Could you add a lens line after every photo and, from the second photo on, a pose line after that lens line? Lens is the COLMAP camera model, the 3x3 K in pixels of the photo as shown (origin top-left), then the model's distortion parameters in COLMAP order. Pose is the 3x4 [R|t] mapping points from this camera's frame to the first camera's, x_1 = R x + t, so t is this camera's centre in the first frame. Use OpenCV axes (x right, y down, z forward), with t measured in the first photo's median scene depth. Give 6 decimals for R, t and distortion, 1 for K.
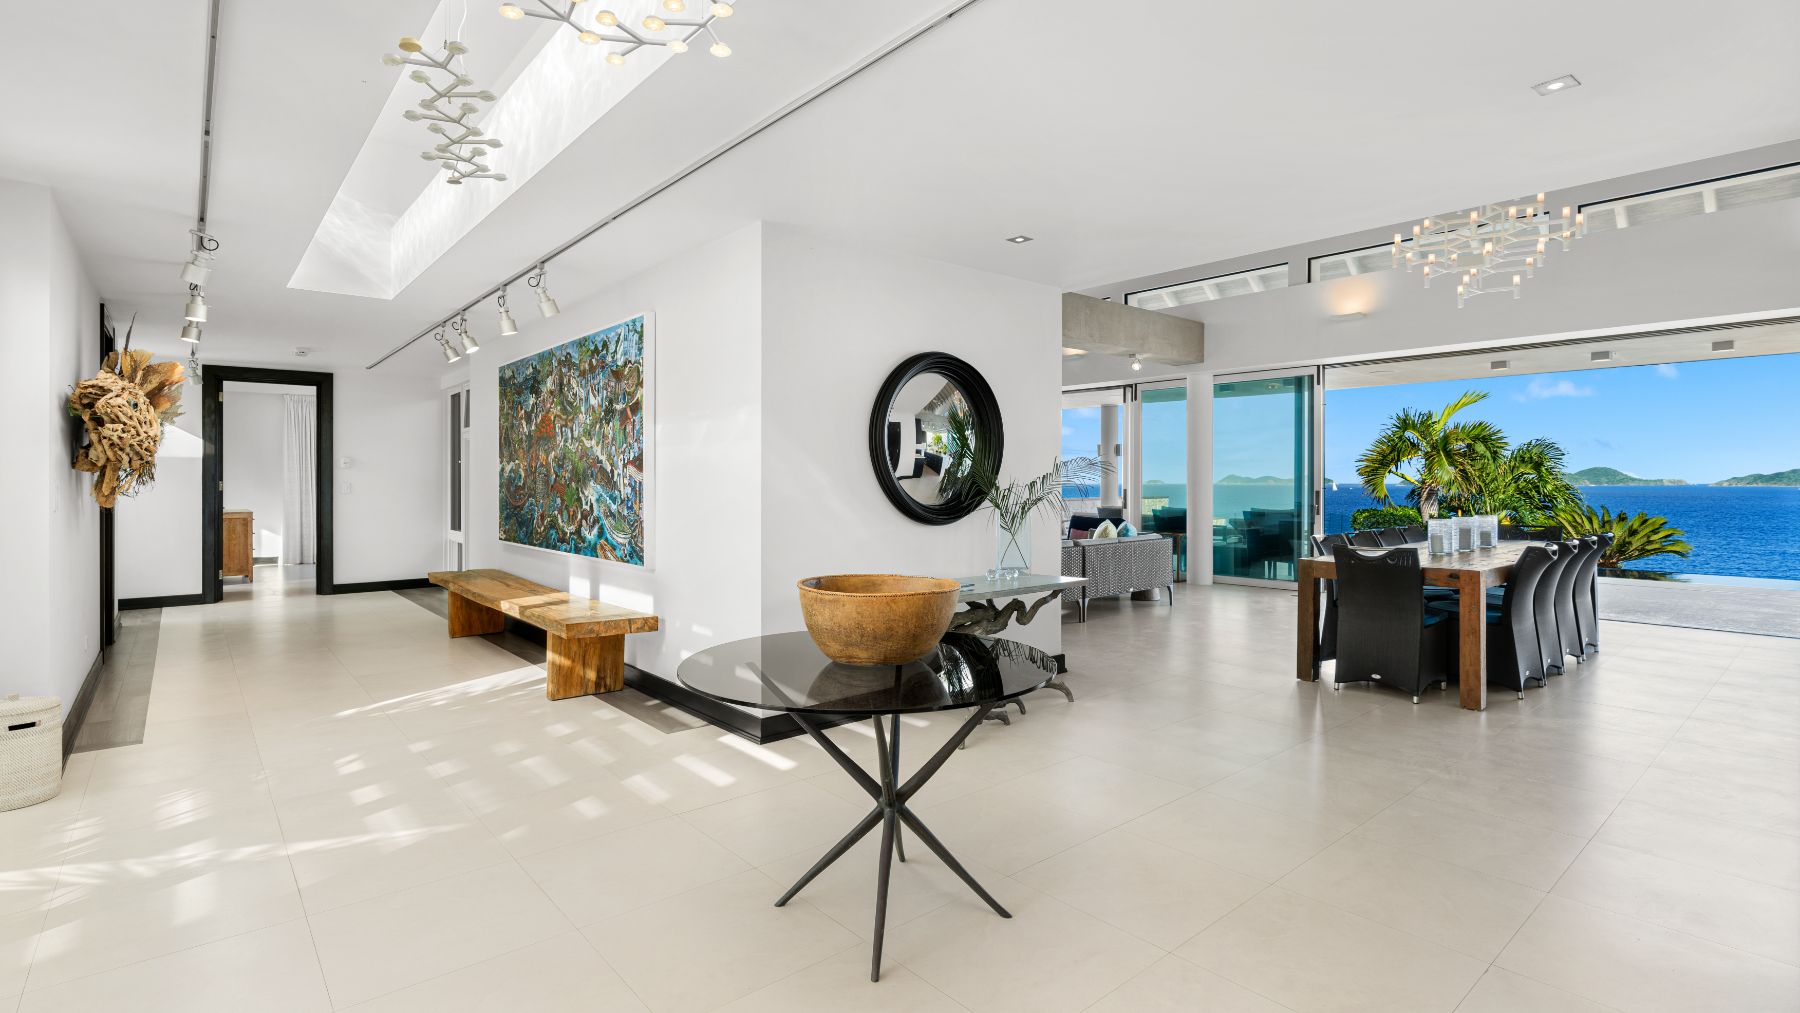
lens RADIAL K [[847.1, 0, 902.0], [0, 847.1, 498.1], [0, 0, 1]] dist [-0.004503, -0.000474]
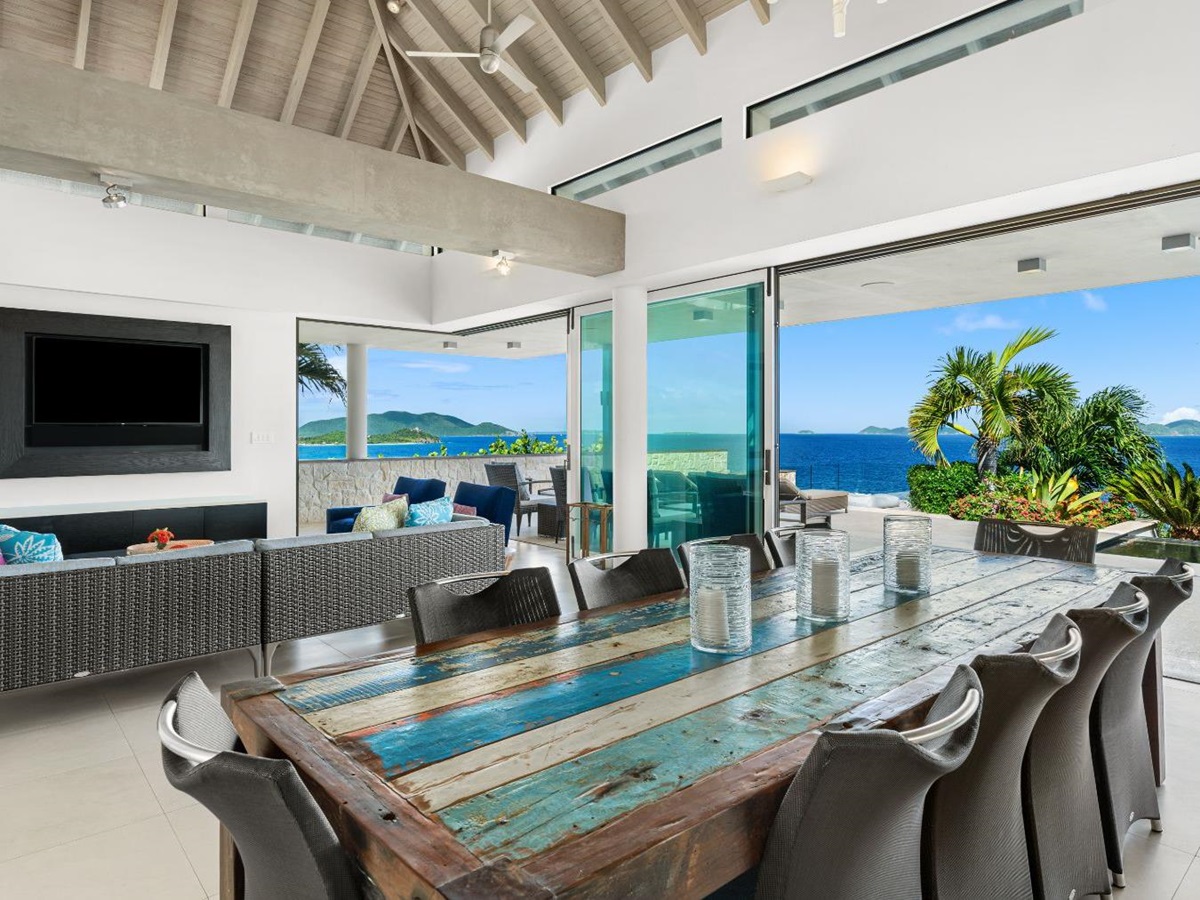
lens RADIAL K [[719.8, 0, 600.3], [0, 719.8, 441.9], [0, 0, 1]] dist [-0.003693, 0.001265]
pose [[0.999985, 0.001005, 0.005435, 0.229778], [-0.000984, 0.999992, -0.003941, -0.008624], [-0.005439, 0.003936, 0.999977, 0.271380]]
